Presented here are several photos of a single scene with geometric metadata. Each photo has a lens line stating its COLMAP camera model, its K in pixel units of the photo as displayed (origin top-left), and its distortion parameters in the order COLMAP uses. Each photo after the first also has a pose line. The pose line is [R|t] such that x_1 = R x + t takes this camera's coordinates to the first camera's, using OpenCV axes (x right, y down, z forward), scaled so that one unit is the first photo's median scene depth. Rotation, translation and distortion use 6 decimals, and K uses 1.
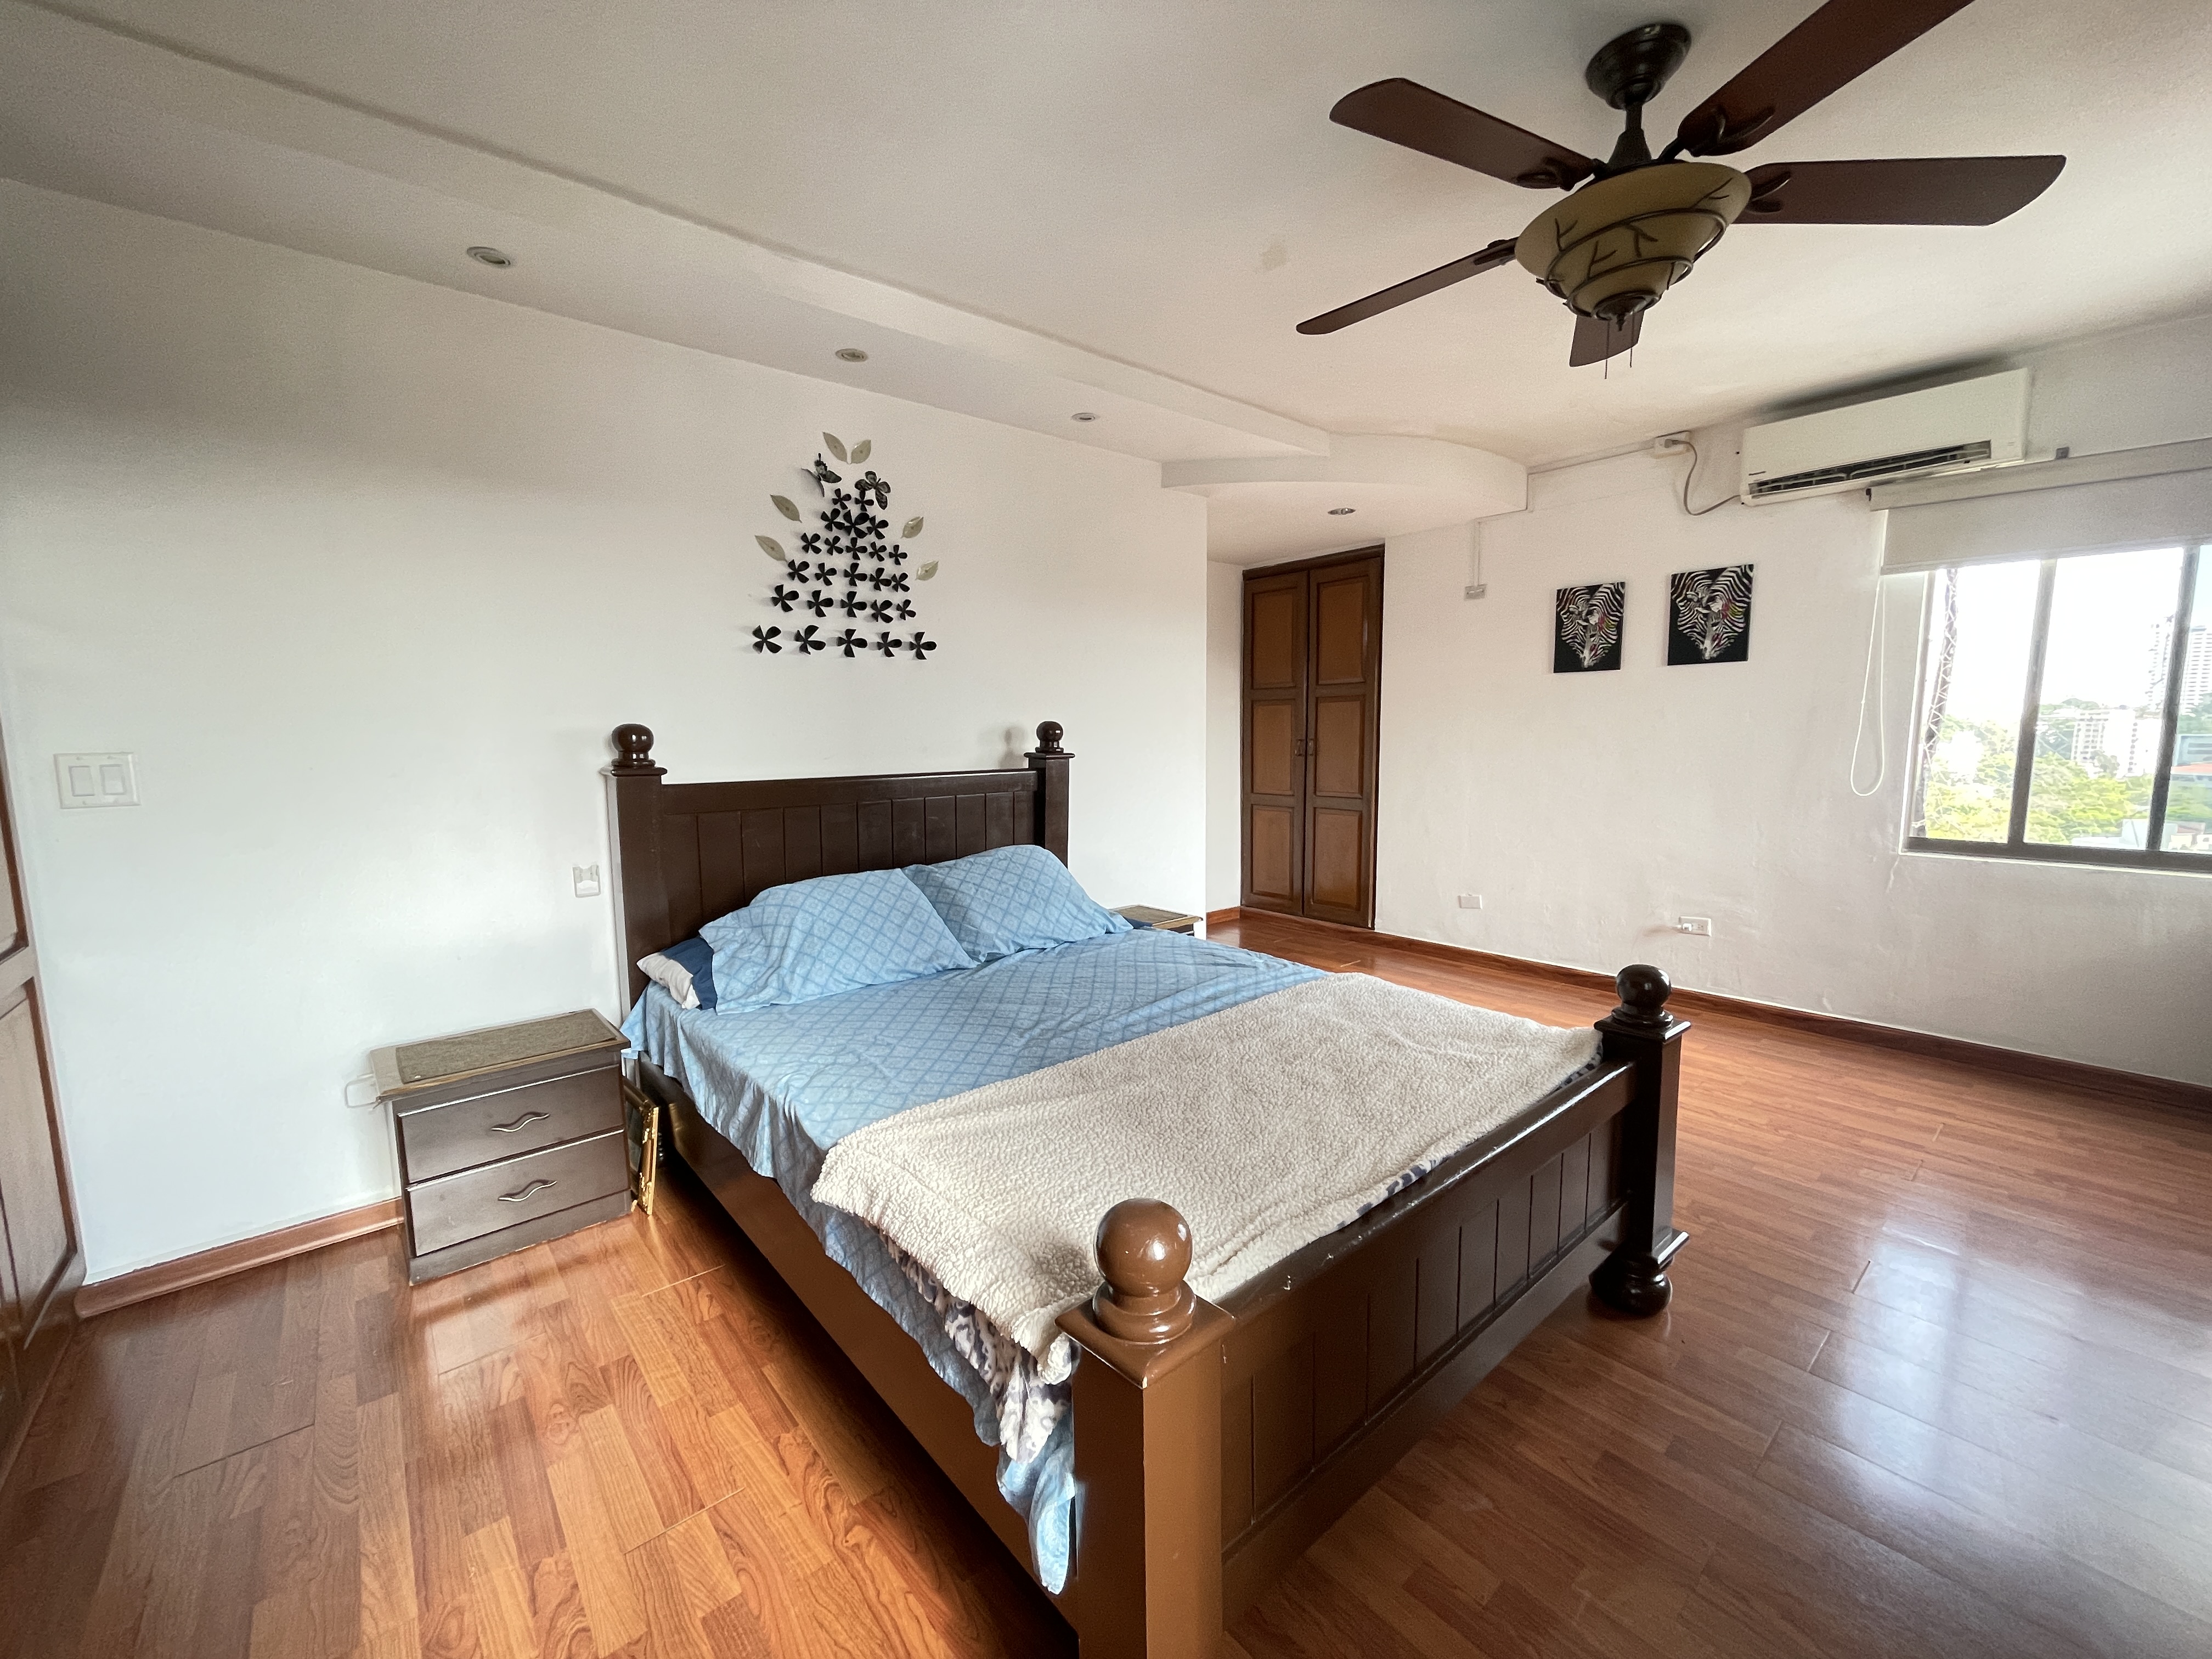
lens RADIAL K [[889.0, 0, 1118.5], [0, 889.0, 831.1], [0, 0, 1]] dist [-0.001352, -0.000696]
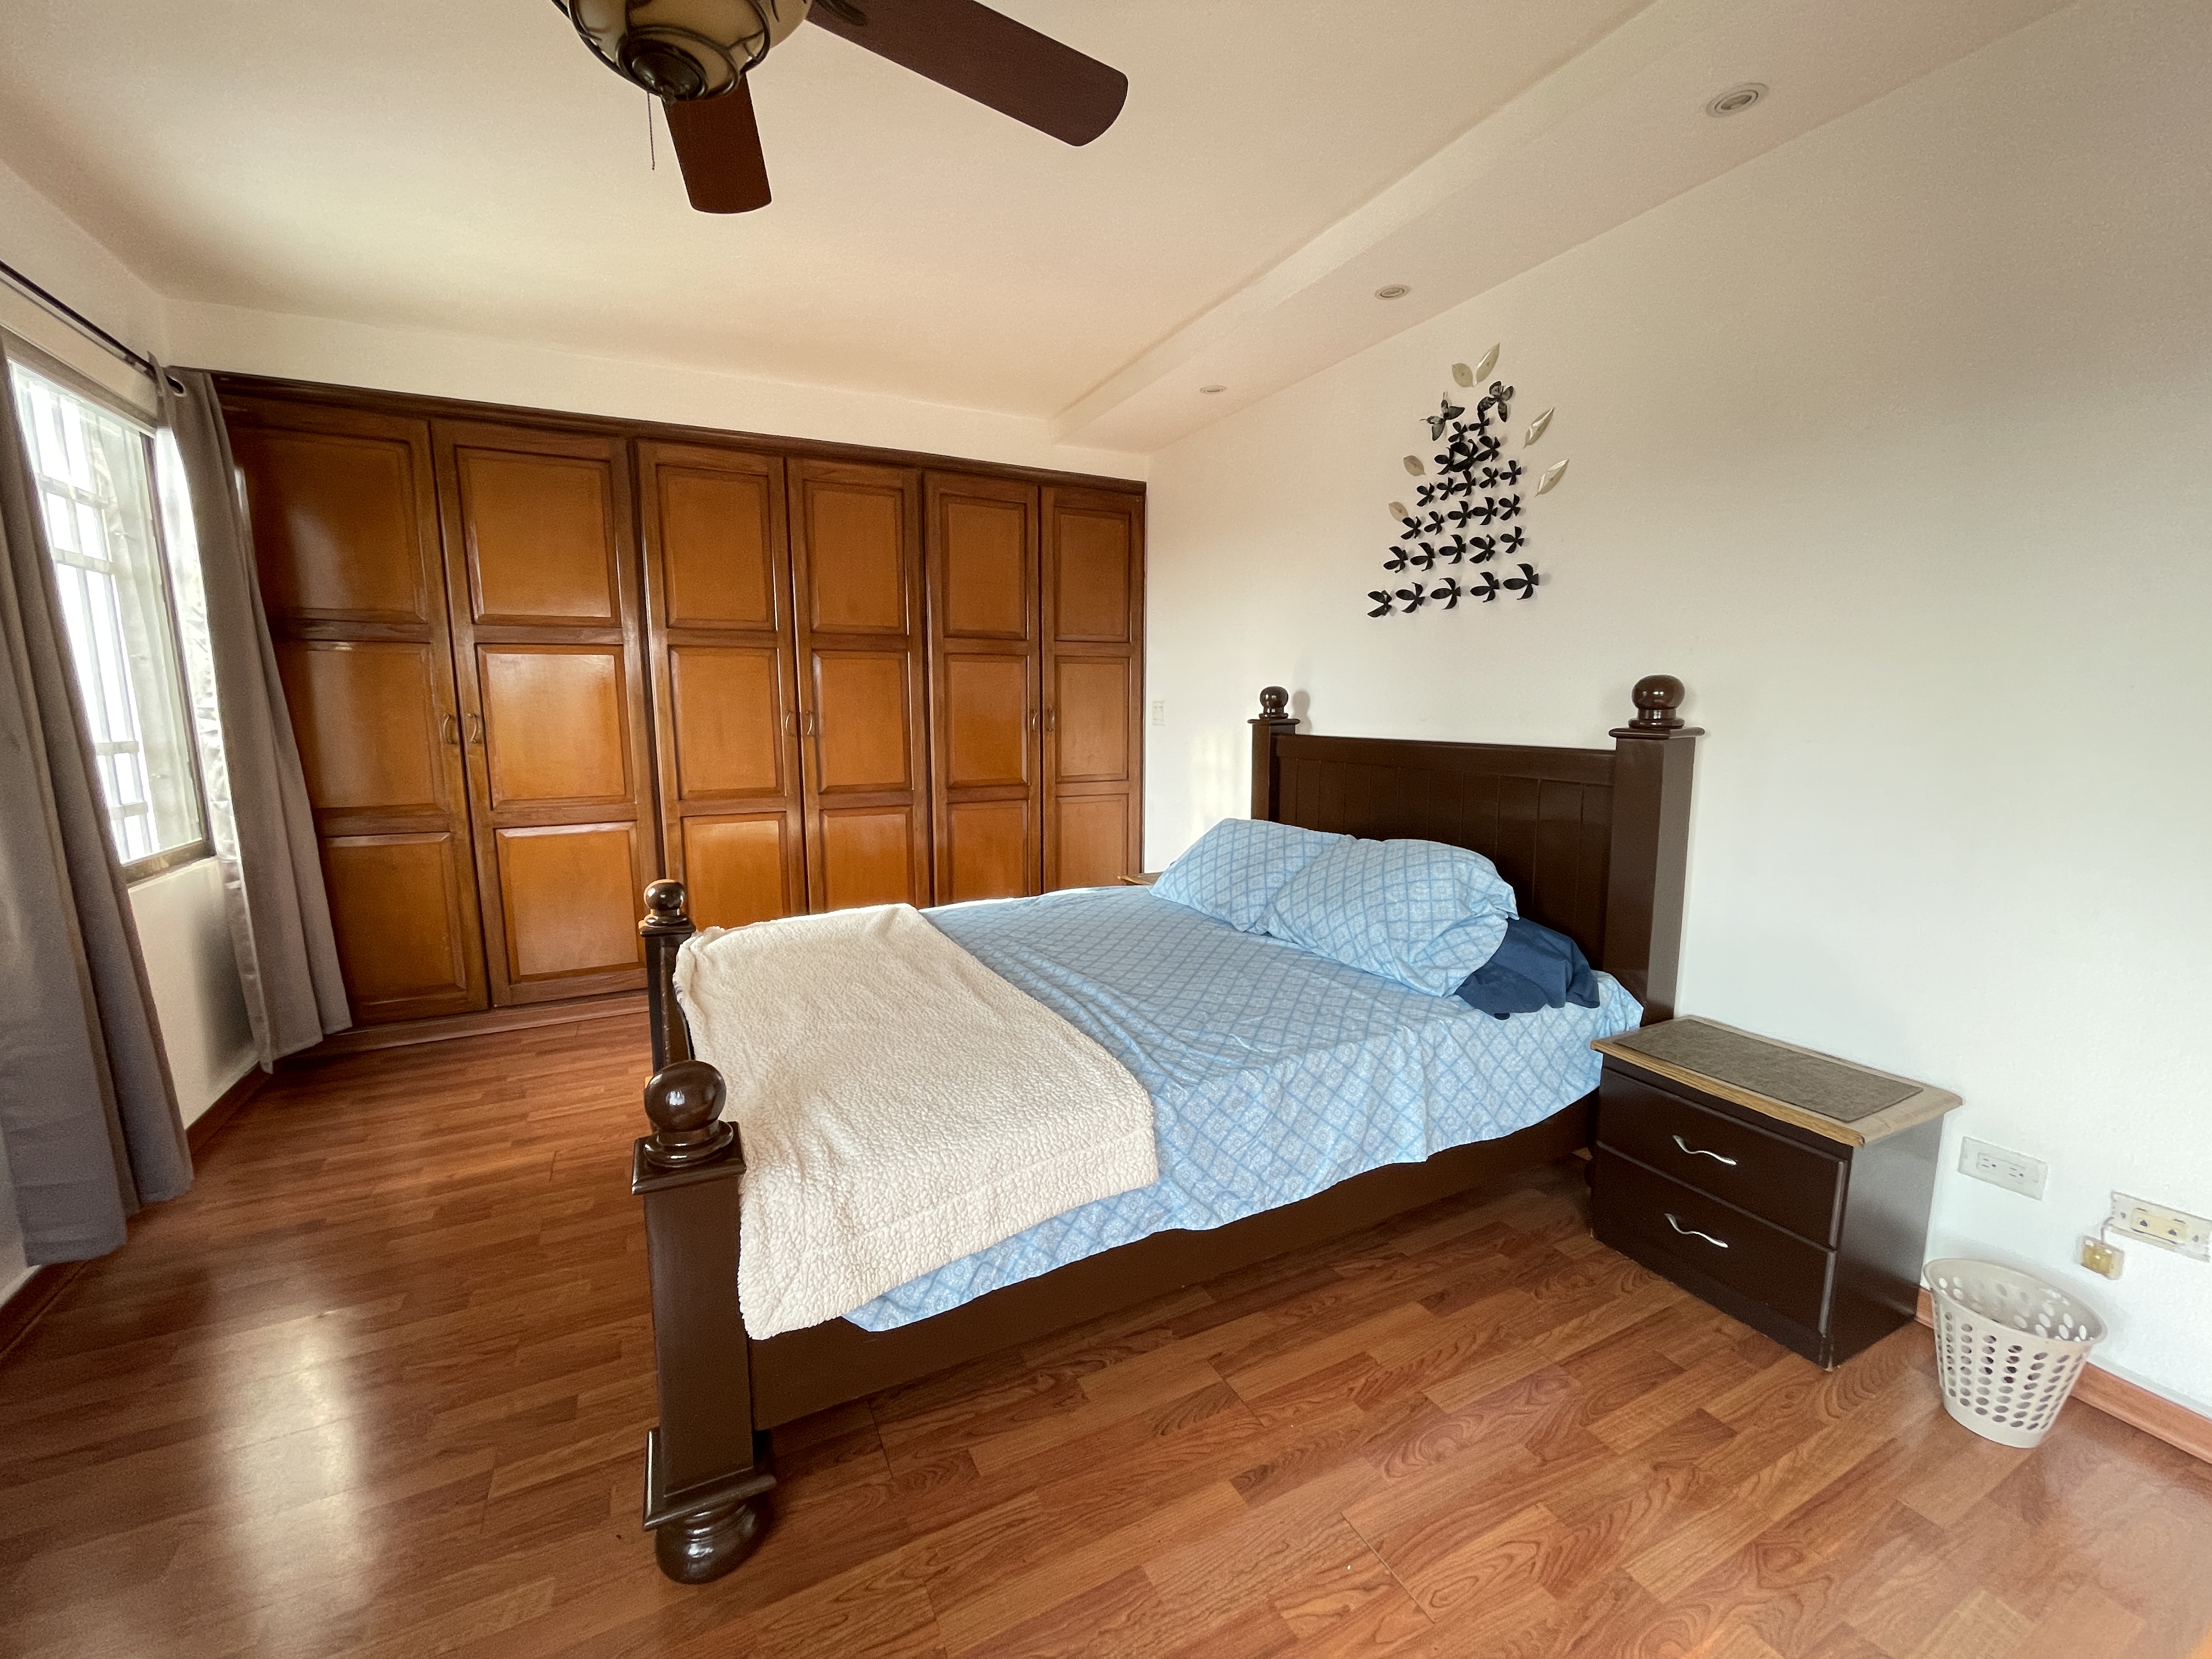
lens RADIAL K [[889.0, 0, 1111.5], [0, 889.0, 834.9], [0, 0, 1]] dist [-0.001352, -0.000696]
pose [[-0.216348, 0.166061, -0.962090, 0.696467], [-0.097343, 0.976849, 0.190499, -0.108608], [0.971451, 0.134867, -0.195175, 0.873082]]
